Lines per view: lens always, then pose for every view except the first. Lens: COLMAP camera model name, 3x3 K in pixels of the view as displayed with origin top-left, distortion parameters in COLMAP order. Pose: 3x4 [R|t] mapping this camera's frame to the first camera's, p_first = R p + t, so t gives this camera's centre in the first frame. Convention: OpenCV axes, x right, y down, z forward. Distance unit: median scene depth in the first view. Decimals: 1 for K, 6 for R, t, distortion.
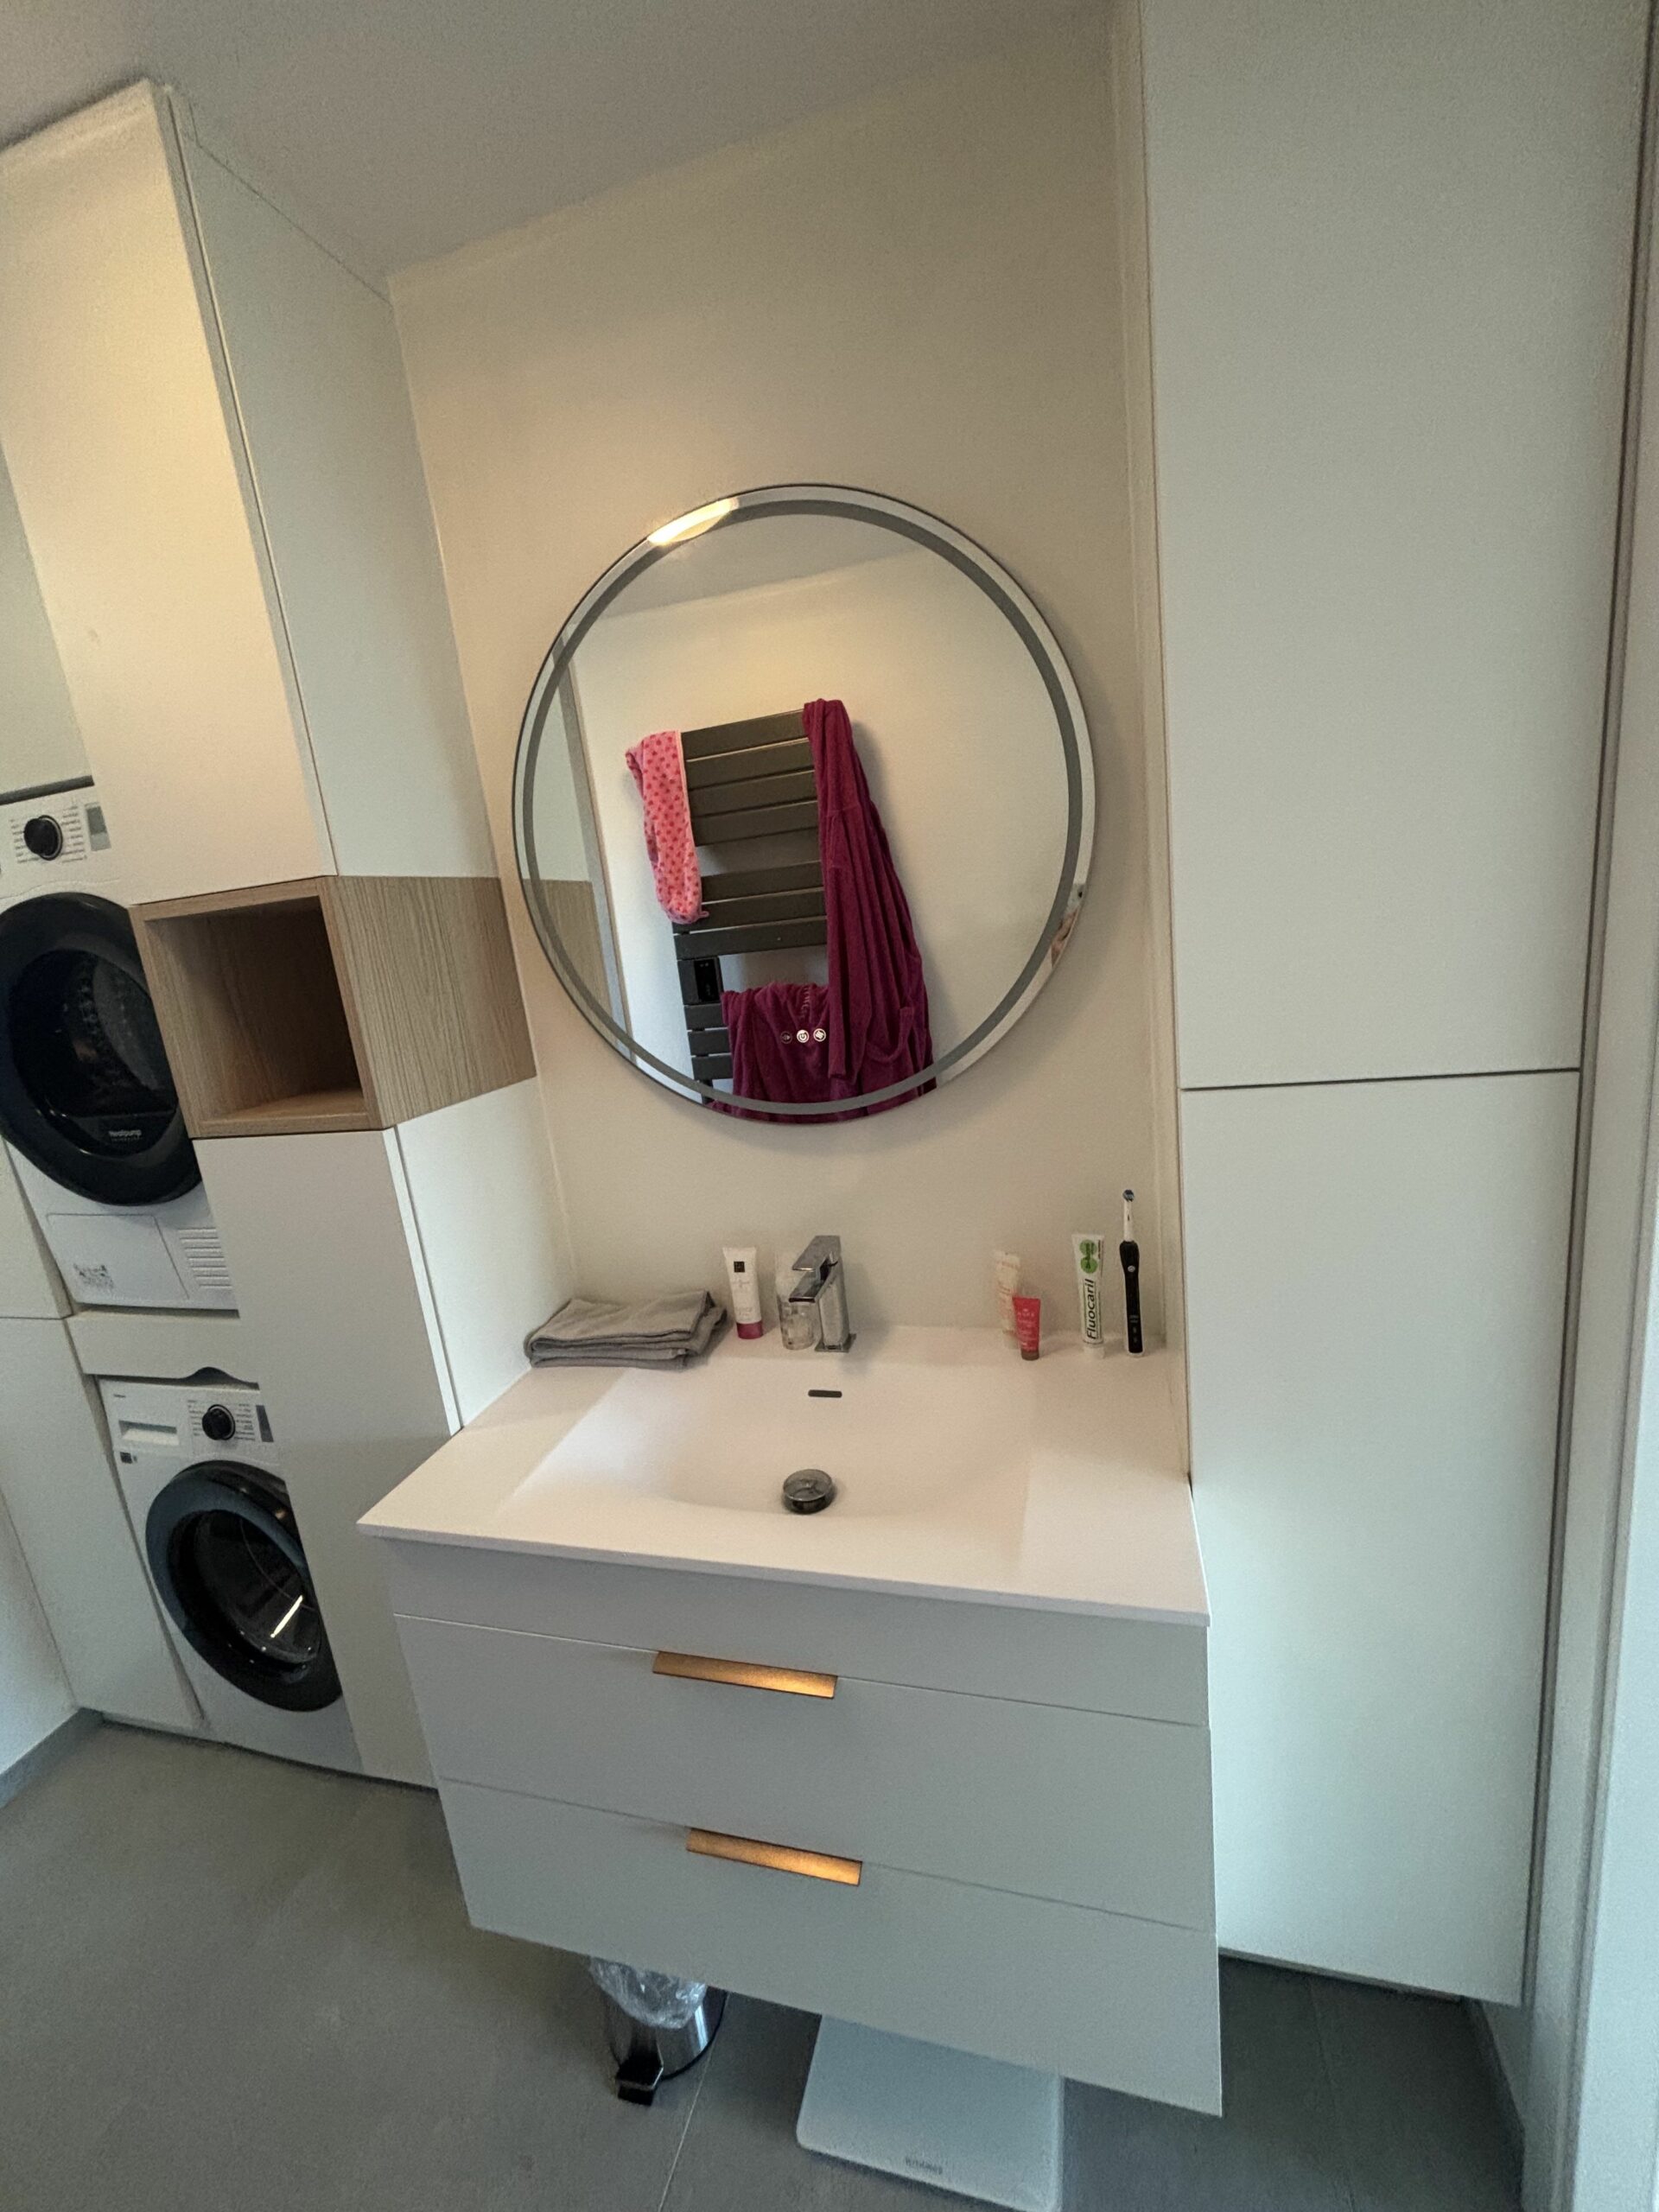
lens RADIAL K [[886.9, 0, 830.2], [0, 886.9, 1114.7], [0, 0, 1]] dist [0.005403, 0.000221]
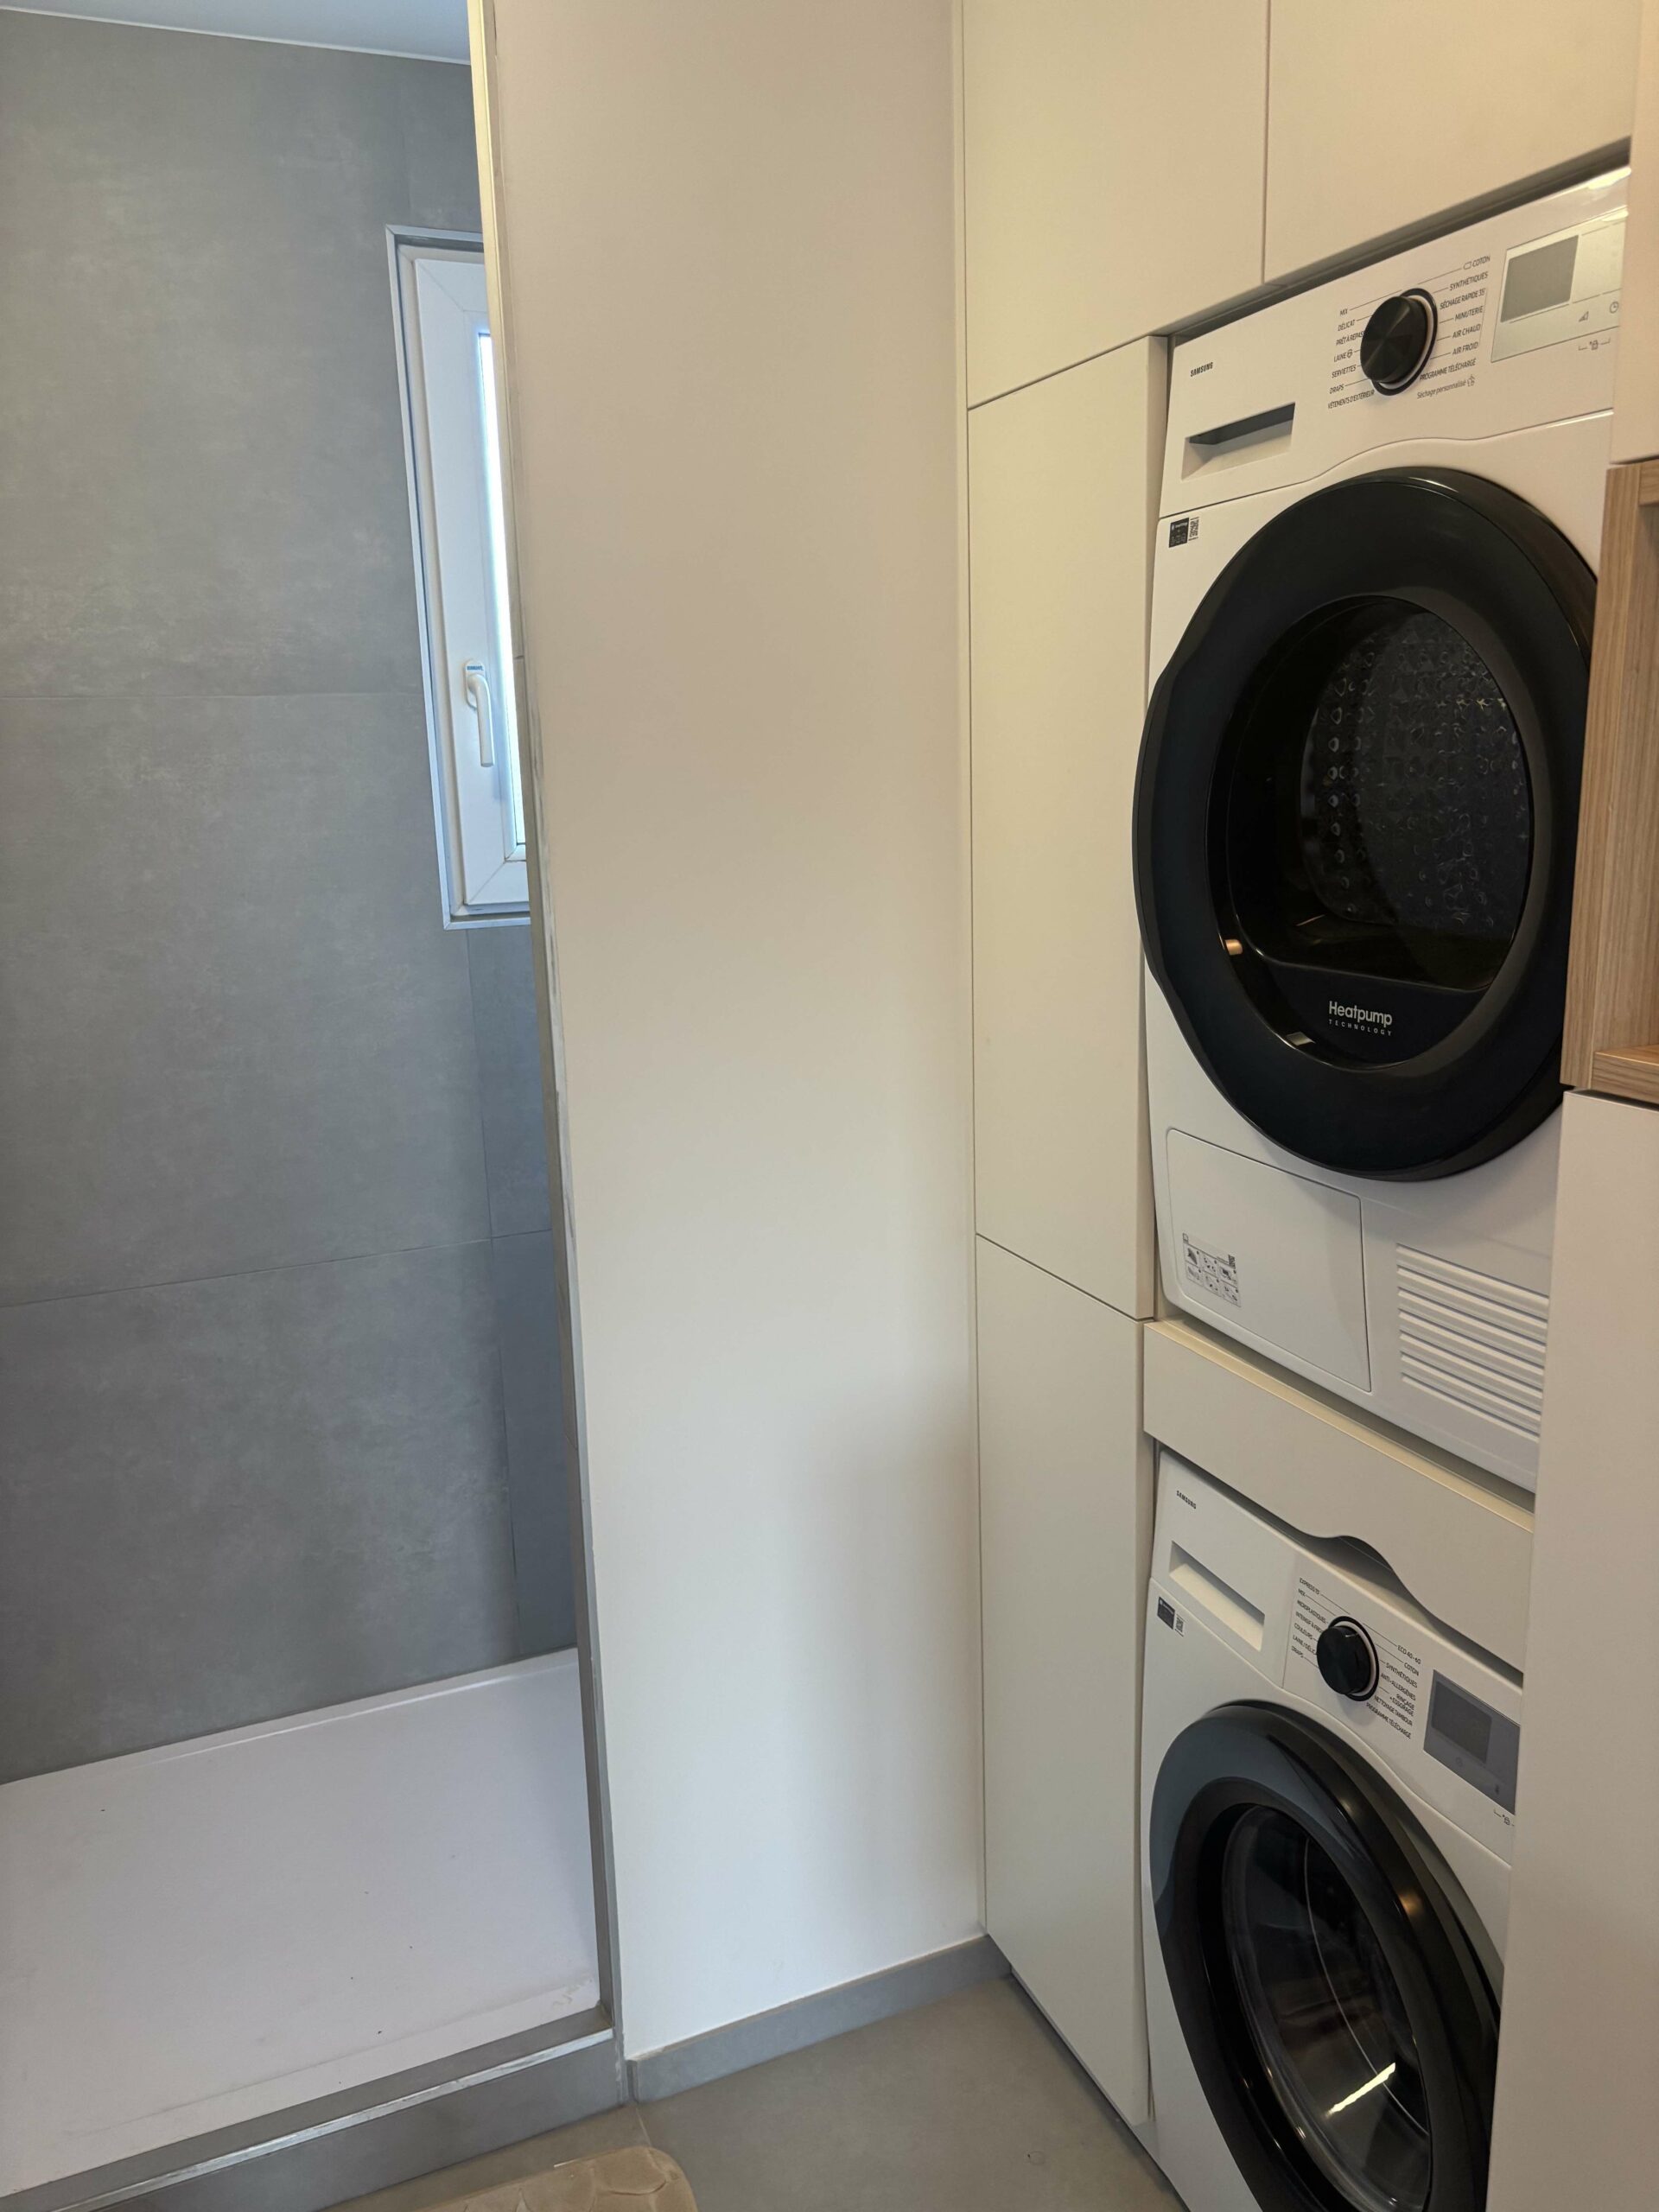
lens RADIAL K [[1653.3, 0, 827.1], [0, 1653.3, 1107.6], [0, 0, 1]] dist [-0.004066, 0.024320]
pose [[0.627872, 0.255155, -0.735305, -0.296300], [-0.205644, 0.965549, 0.159452, -0.010623], [0.750658, 0.051096, 0.658712, 0.215130]]
